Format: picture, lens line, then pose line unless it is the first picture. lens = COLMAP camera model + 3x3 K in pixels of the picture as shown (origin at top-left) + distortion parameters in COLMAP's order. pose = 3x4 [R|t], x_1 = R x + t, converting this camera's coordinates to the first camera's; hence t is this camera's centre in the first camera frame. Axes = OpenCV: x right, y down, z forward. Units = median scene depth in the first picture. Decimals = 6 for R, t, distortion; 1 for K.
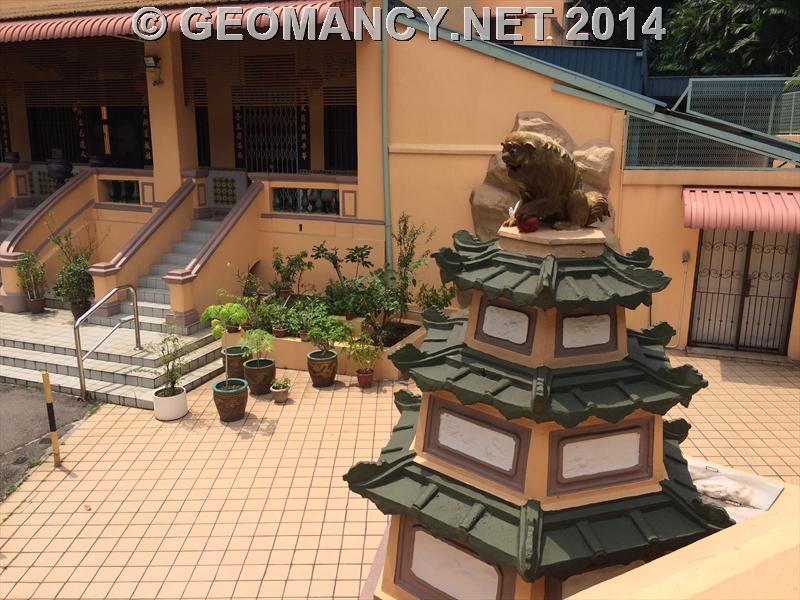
lens RADIAL K [[675.7, 0, 397.5], [0, 675.7, 303.9], [0, 0, 1]] dist [0.084099, -0.118717]
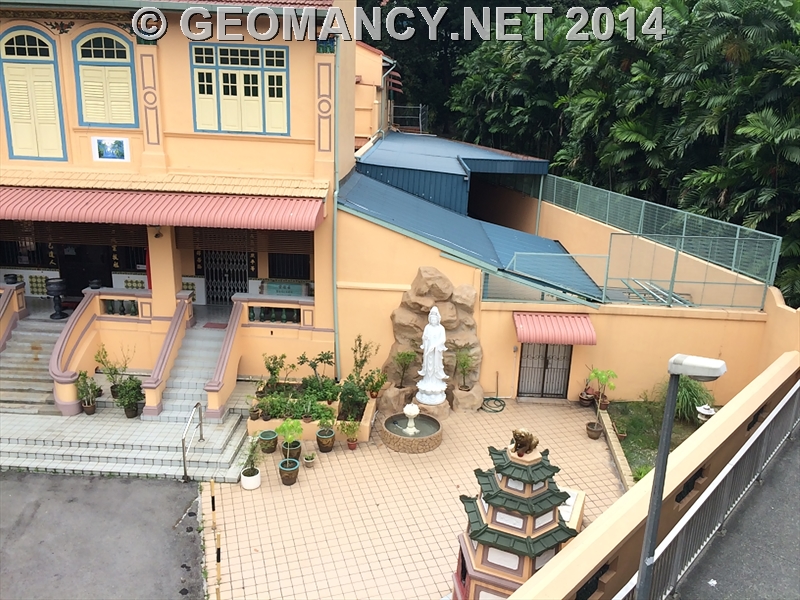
lens RADIAL K [[678.4, 0, 390.8], [0, 678.4, 302.1], [0, 0, 1]] dist [0.077623, -0.107486]
pose [[0.953630, -0.065398, 0.293790, -0.352707], [0.046735, 0.996444, 0.070110, -0.293311], [-0.297330, -0.053129, 0.953295, -0.515069]]
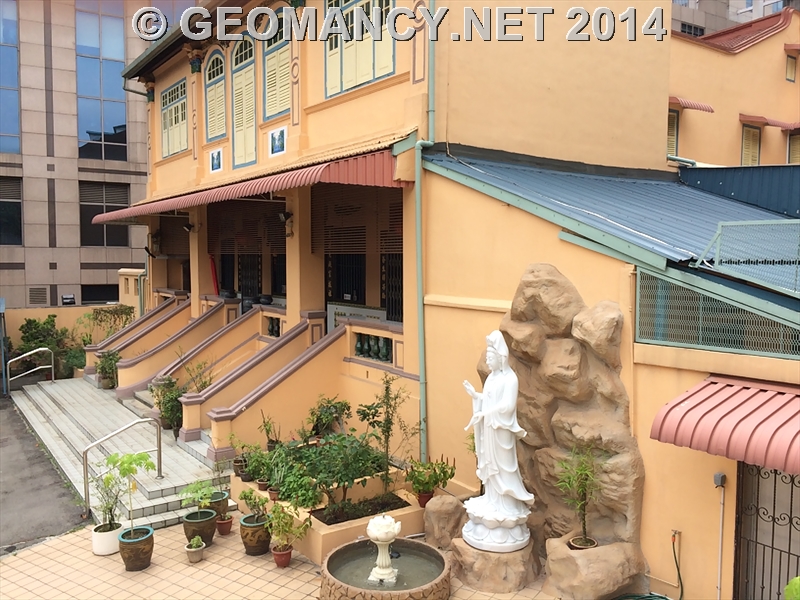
lens RADIAL K [[683.4, 0, 400.8], [0, 683.4, 297.1], [0, 0, 1]] dist [0.074796, -0.104483]
pose [[0.828194, 0.017420, -0.560171, 0.479266], [-0.104646, 0.986745, -0.124029, -0.114361], [0.550585, 0.161340, 0.819039, 0.225138]]
